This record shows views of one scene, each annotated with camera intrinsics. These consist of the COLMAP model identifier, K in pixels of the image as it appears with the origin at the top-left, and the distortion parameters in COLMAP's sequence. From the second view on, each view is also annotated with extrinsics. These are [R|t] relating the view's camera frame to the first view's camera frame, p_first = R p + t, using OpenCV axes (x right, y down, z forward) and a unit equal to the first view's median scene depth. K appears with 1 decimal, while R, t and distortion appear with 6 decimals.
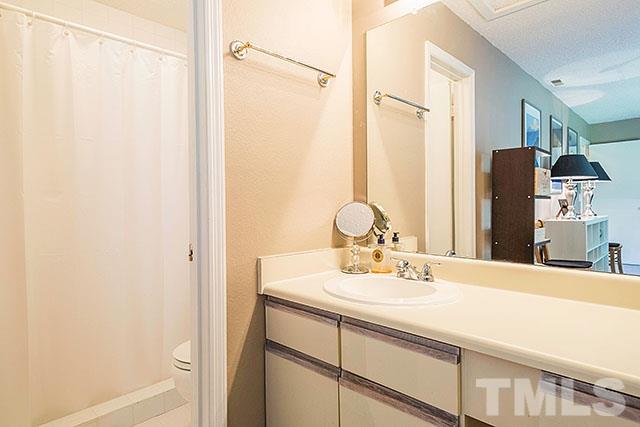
lens RADIAL K [[360.4, 0, 316.6], [0, 360.4, 205.4], [0, 0, 1]] dist [0.001464, -0.000250]
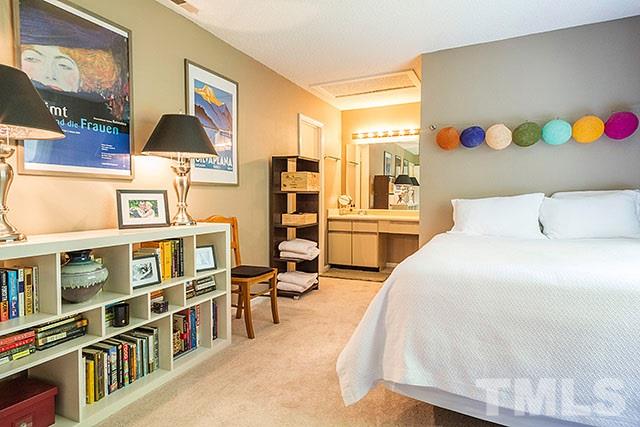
lens RADIAL K [[360.4, 0, 316.6], [0, 360.4, 205.4], [0, 0, 1]] dist [0.001464, -0.000250]
pose [[0.939687, 0.001723, 0.342030, -0.897820], [-0.008784, 0.999779, 0.019097, 0.017469], [-0.341922, -0.020950, 0.939495, -1.470869]]
